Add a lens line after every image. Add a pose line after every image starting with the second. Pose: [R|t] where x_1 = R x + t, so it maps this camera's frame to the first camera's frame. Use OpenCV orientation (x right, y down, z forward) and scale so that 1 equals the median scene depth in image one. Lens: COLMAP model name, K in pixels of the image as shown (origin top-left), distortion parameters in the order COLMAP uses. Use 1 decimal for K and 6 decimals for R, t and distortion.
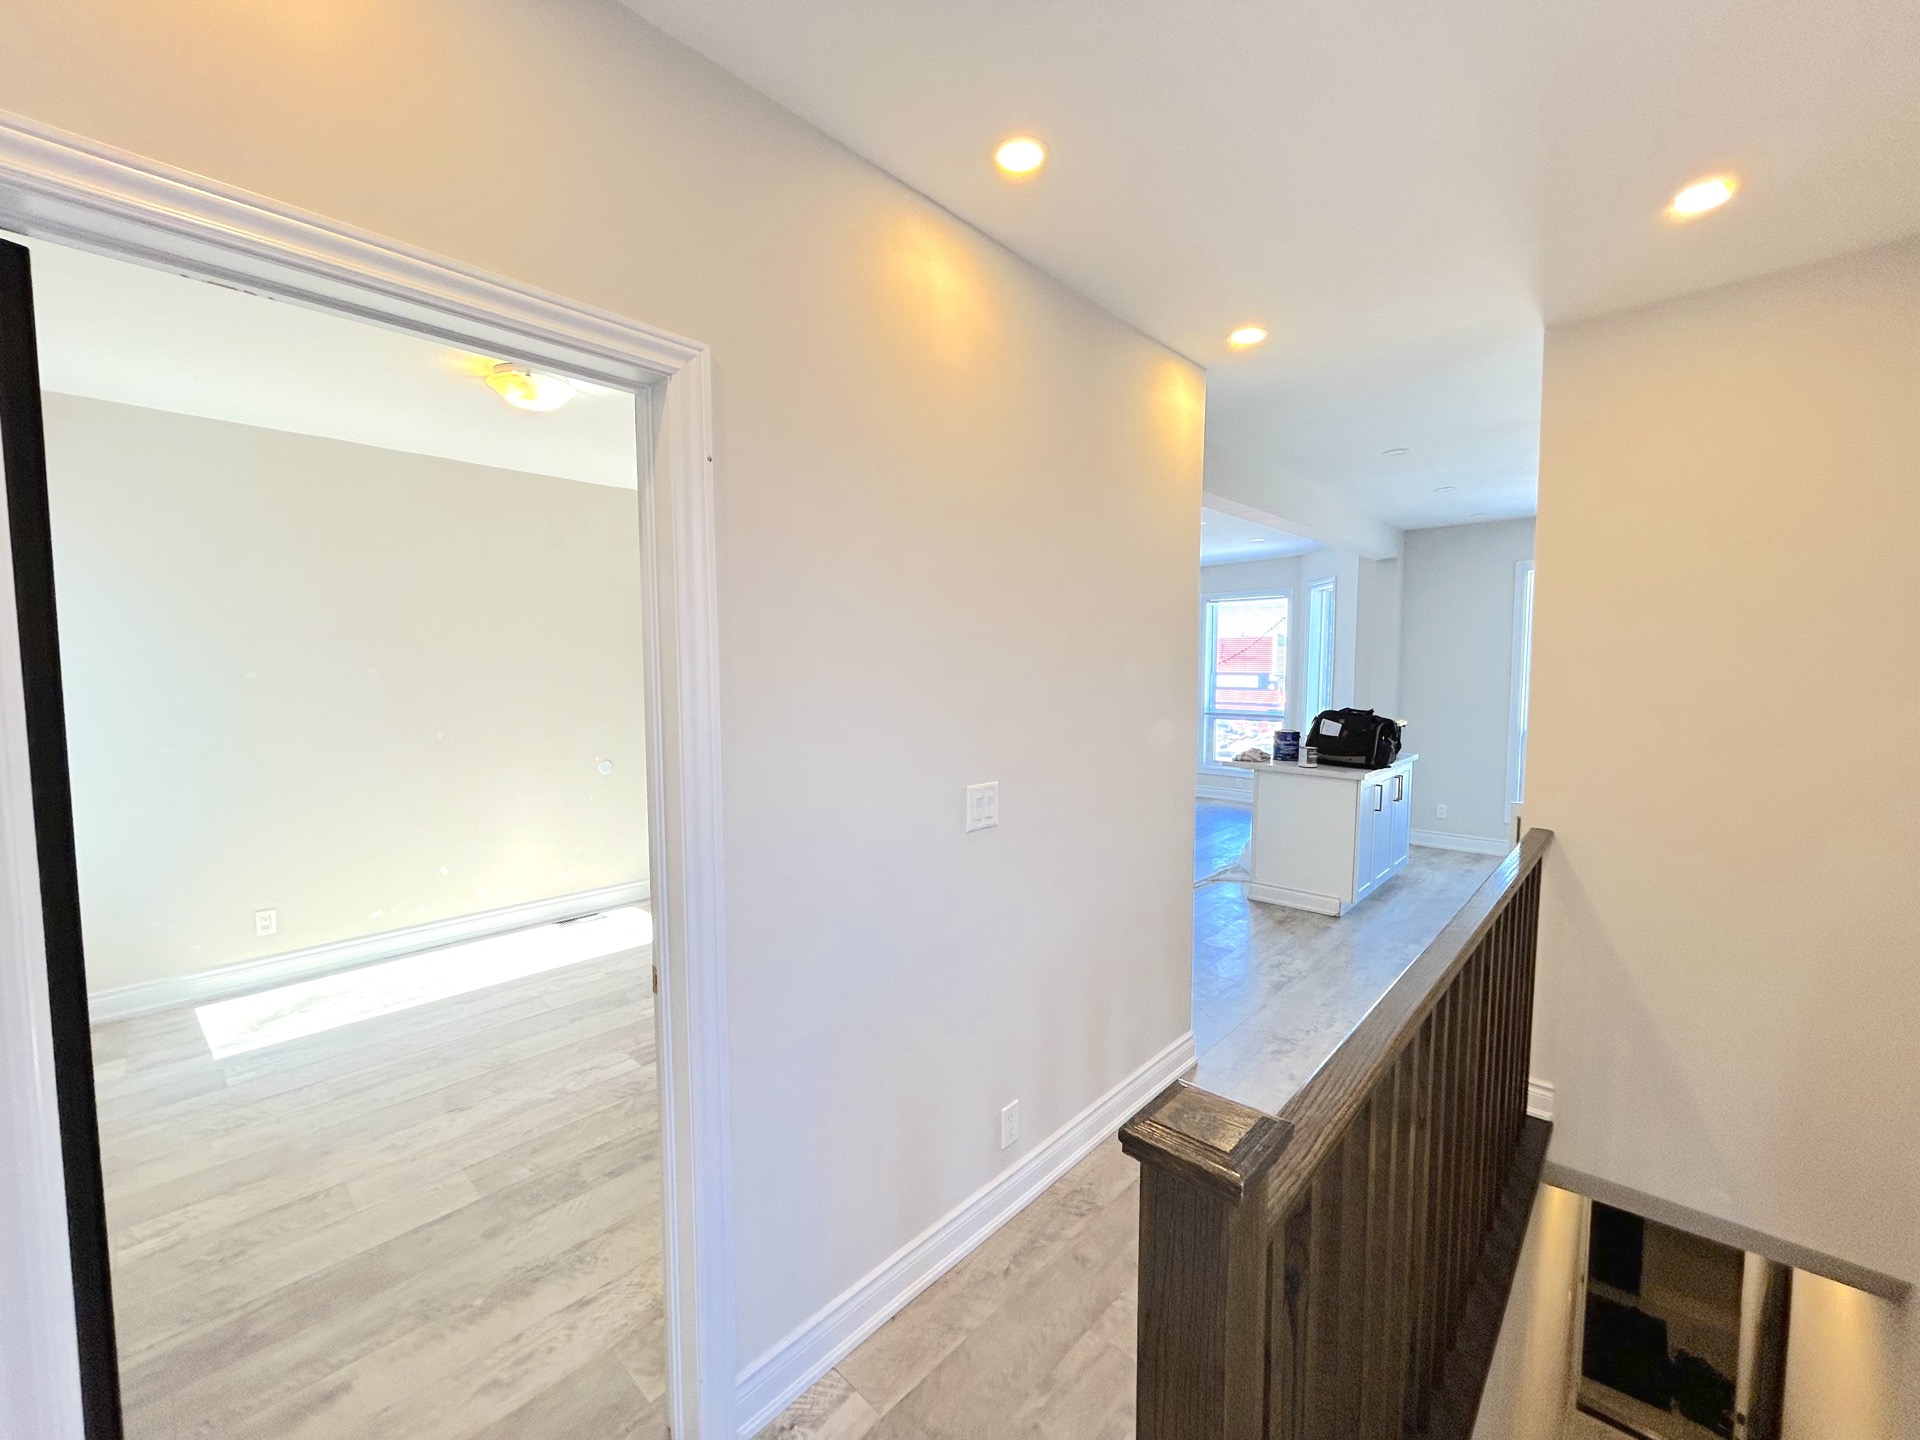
lens RADIAL K [[774.9, 0, 955.0], [0, 774.9, 718.8], [0, 0, 1]] dist [-0.003421, 0.001401]
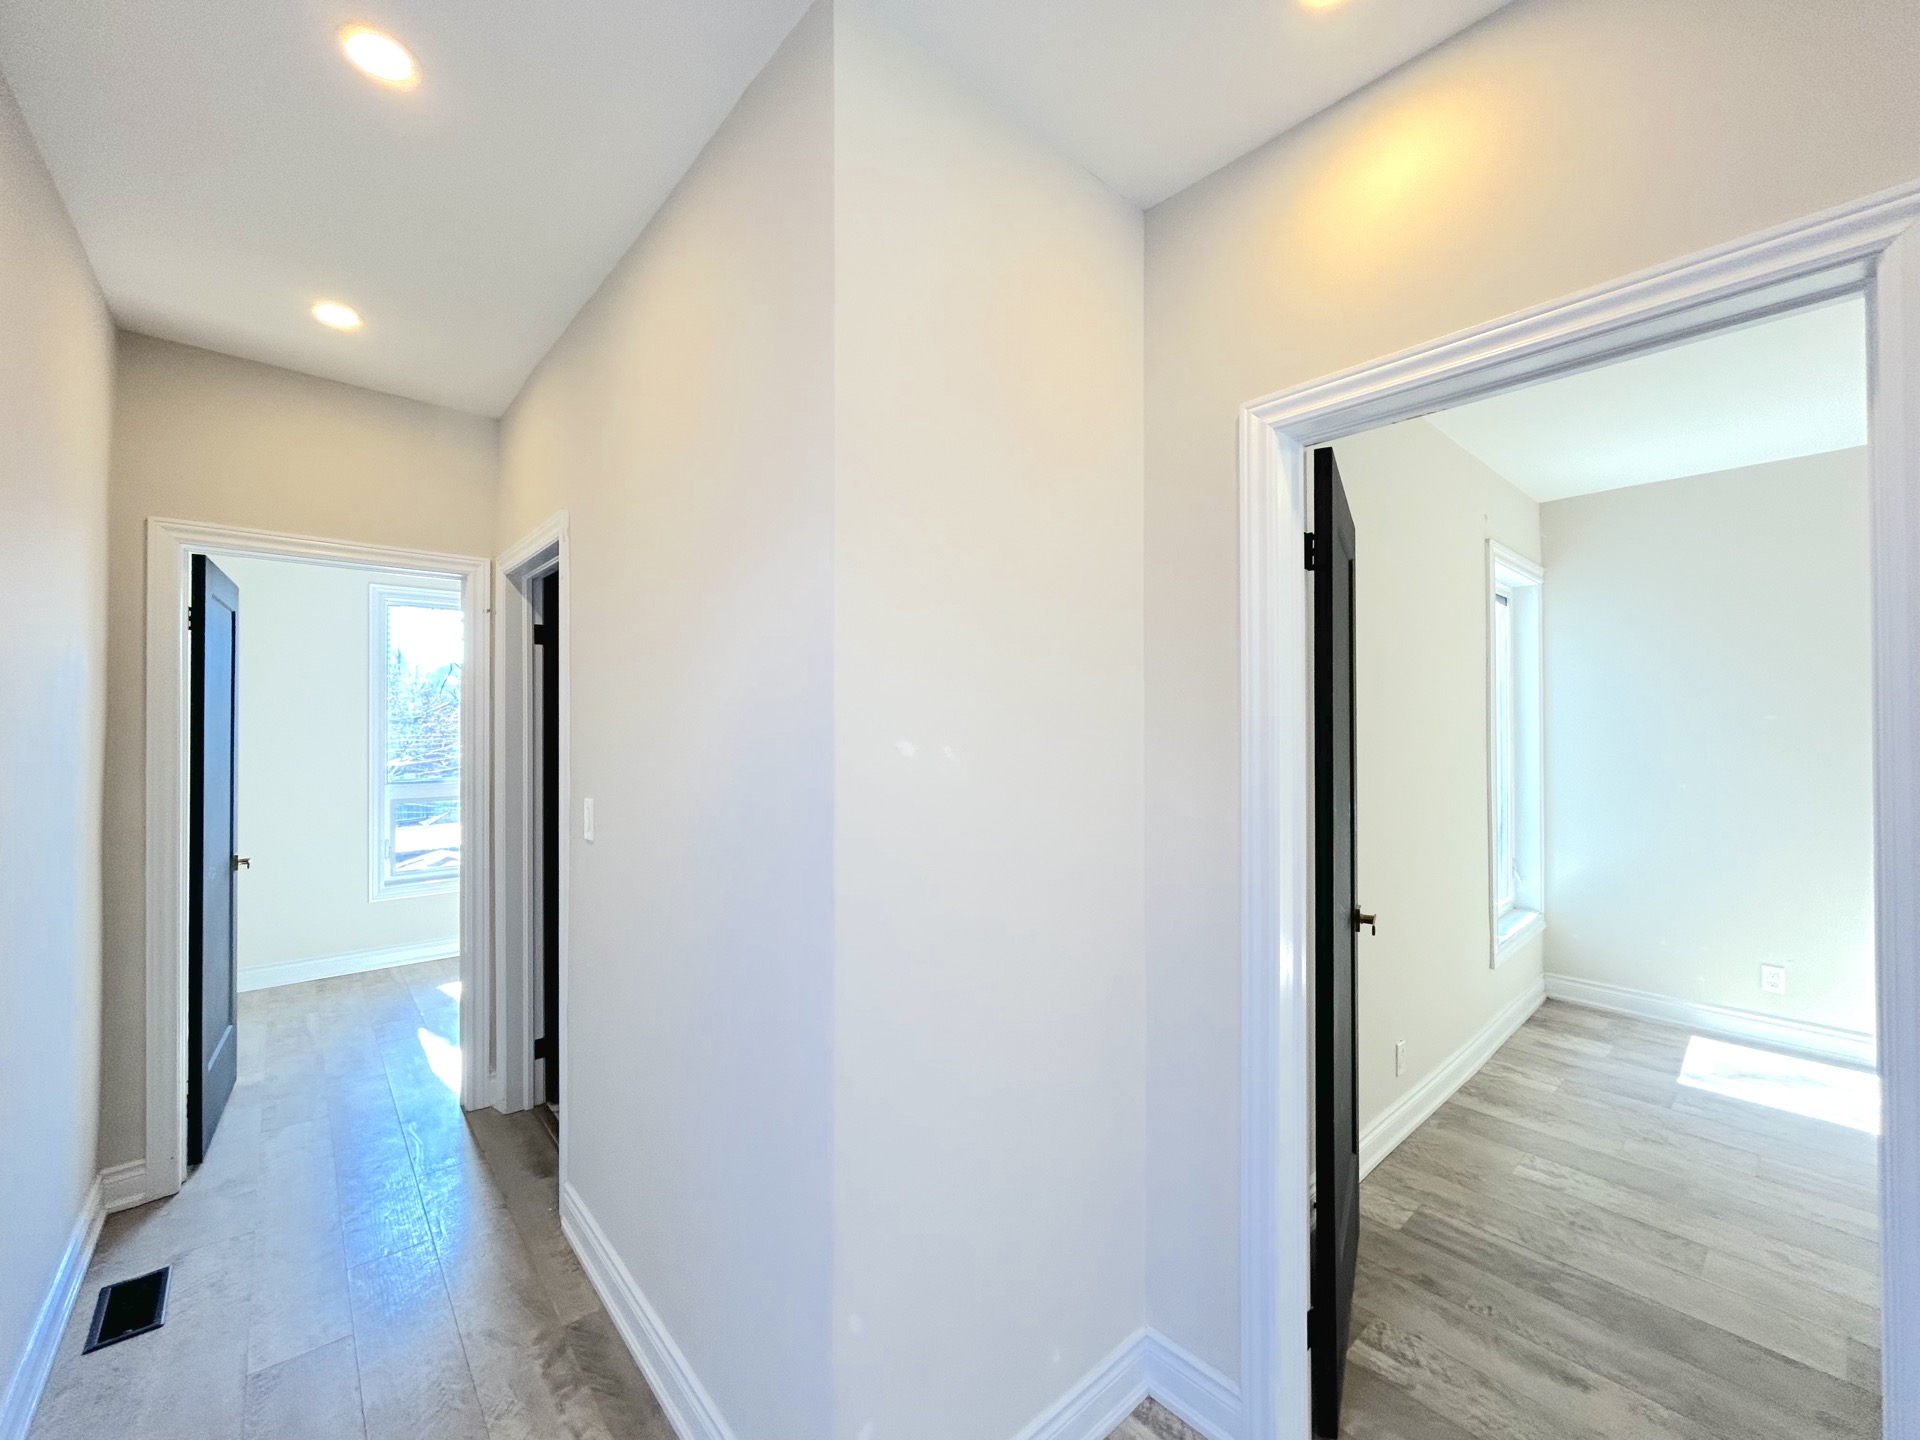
lens RADIAL K [[774.9, 0, 971.7], [0, 774.9, 724.6], [0, 0, 1]] dist [-0.003421, 0.001401]
pose [[-0.086999, 0.001458, -0.996207, 0.235477], [-0.064542, 0.997890, 0.007096, 0.017947], [0.994115, 0.064914, -0.086721, 0.159498]]
